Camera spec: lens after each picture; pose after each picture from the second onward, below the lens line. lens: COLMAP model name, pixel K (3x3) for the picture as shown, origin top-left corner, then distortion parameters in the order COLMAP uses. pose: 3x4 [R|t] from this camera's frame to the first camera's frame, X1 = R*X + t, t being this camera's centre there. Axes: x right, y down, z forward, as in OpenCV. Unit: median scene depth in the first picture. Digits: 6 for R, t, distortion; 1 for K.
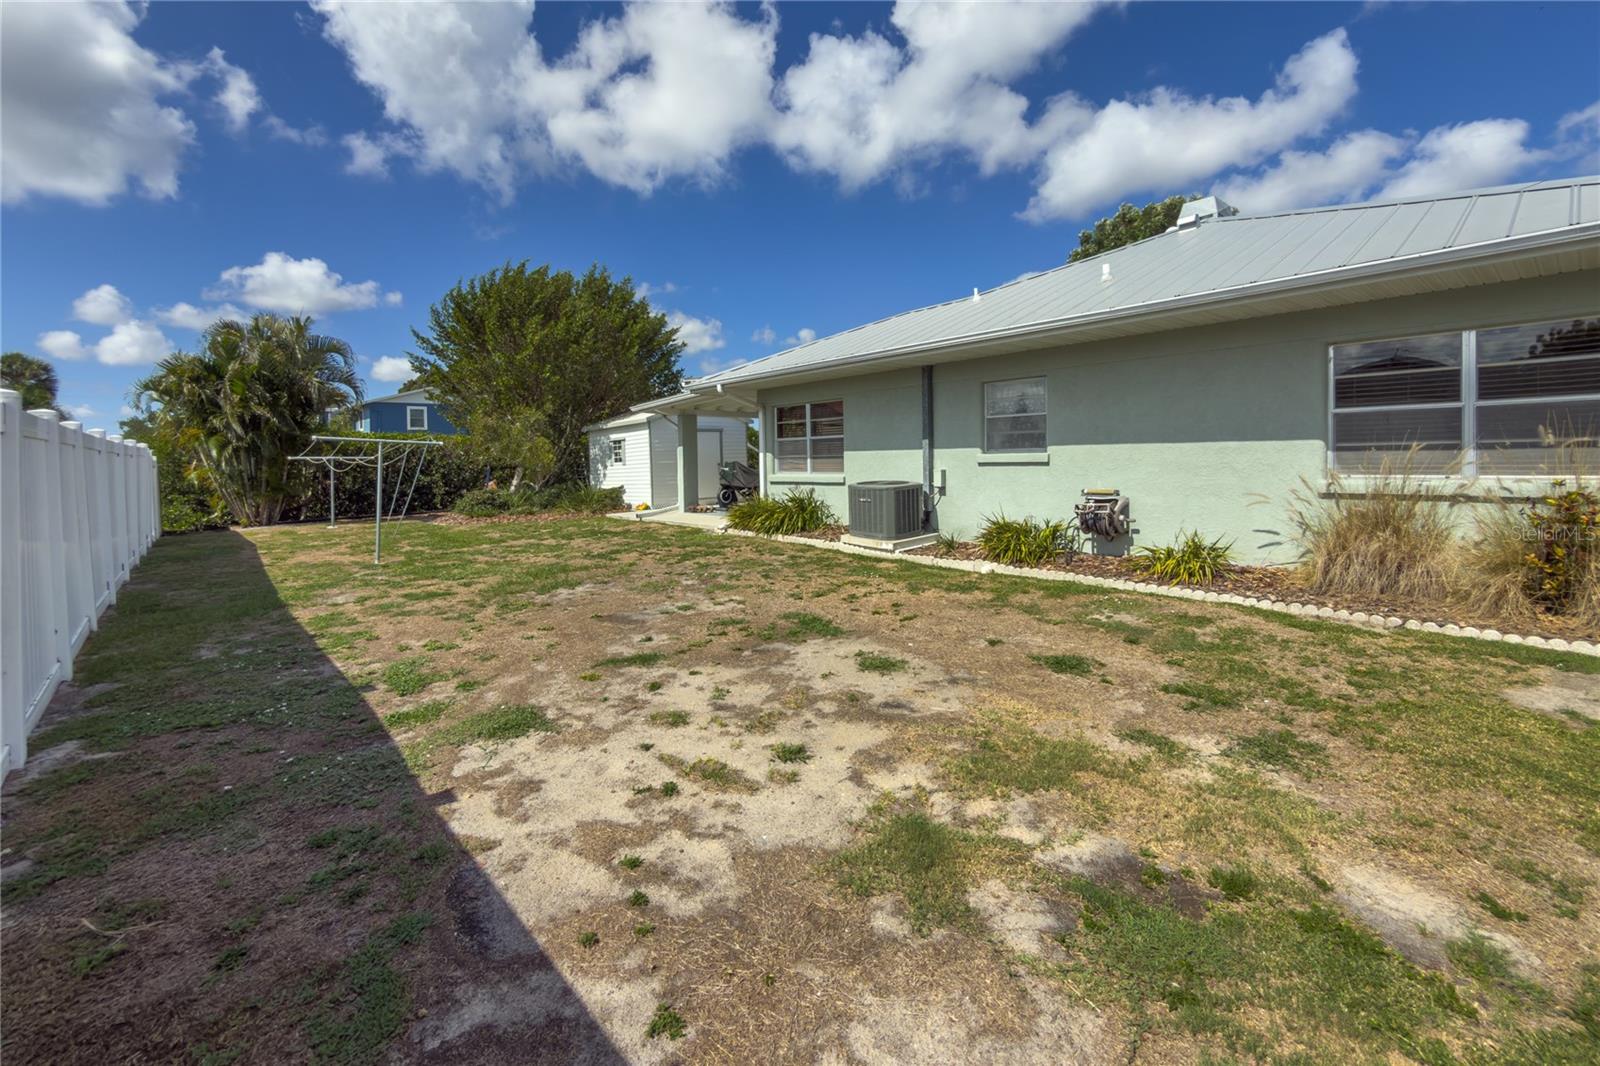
lens RADIAL K [[661.5, 0, 800.0], [0, 661.5, 533.0], [0, 0, 1]] dist [0.002102, 0.000019]
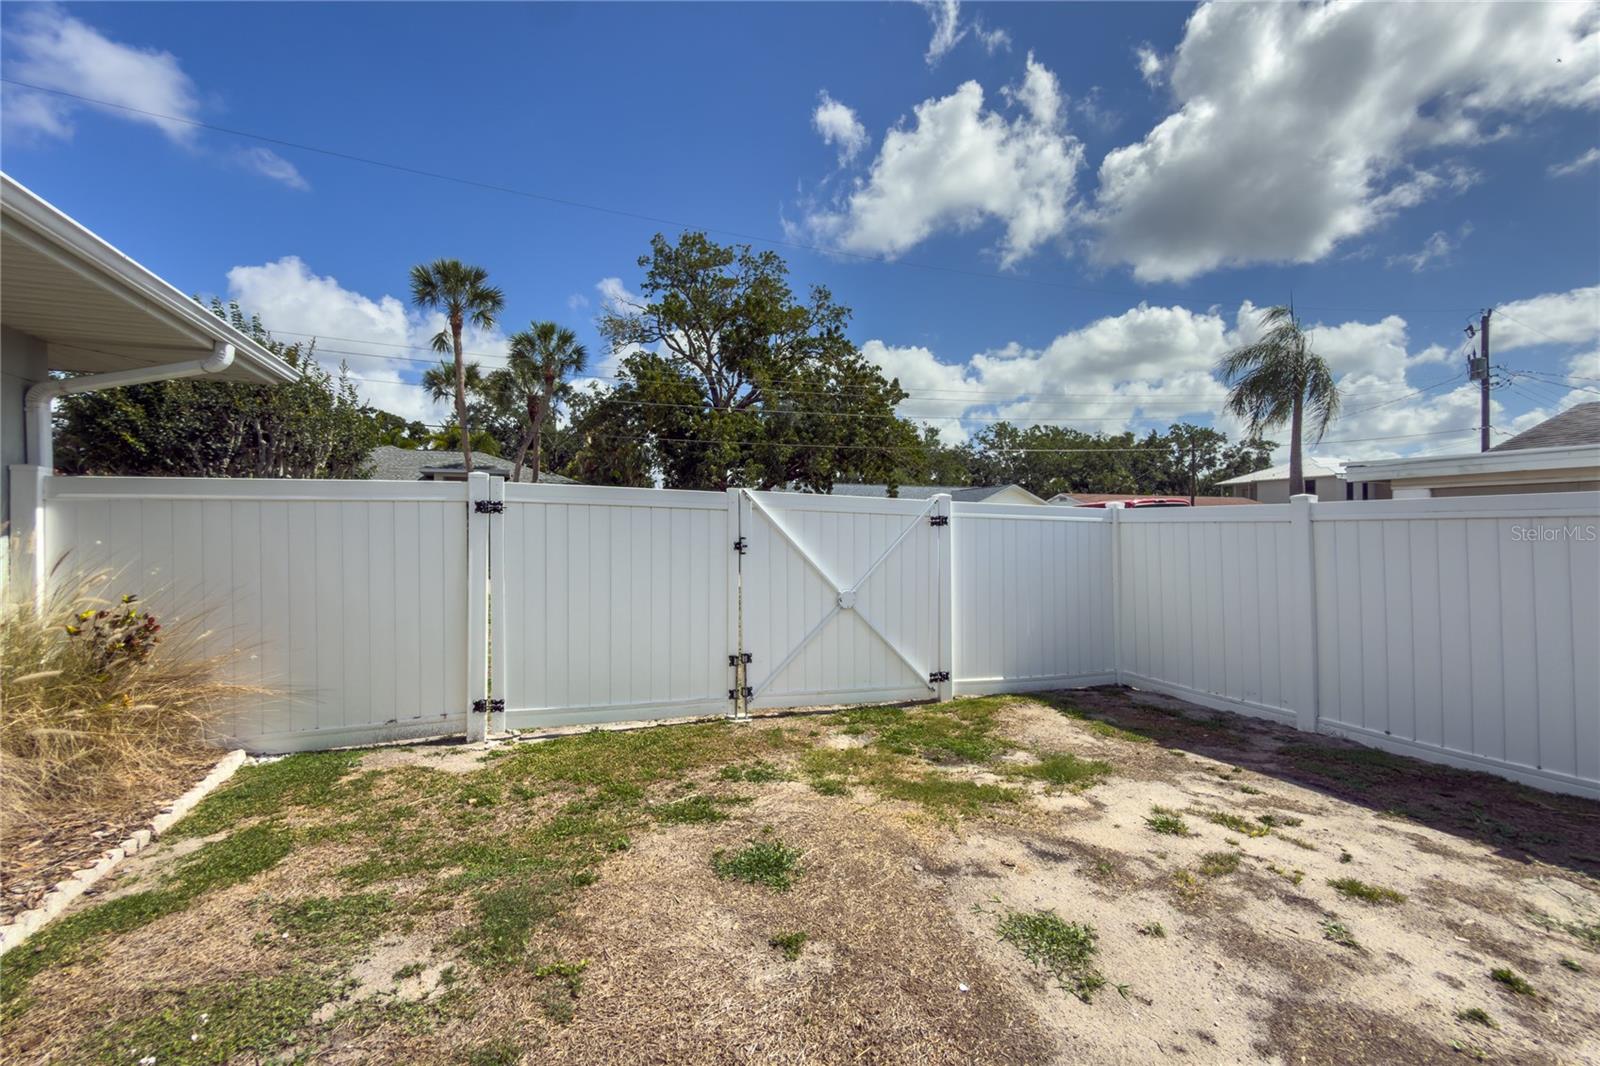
lens RADIAL K [[661.5, 0, 800.0], [0, 661.5, 533.0], [0, 0, 1]] dist [0.002102, 0.000019]
pose [[-0.940855, 0.015852, 0.338437, 0.189126], [0.052294, 0.993729, 0.098831, -0.297986], [-0.334748, 0.110684, -0.935785, 2.326920]]
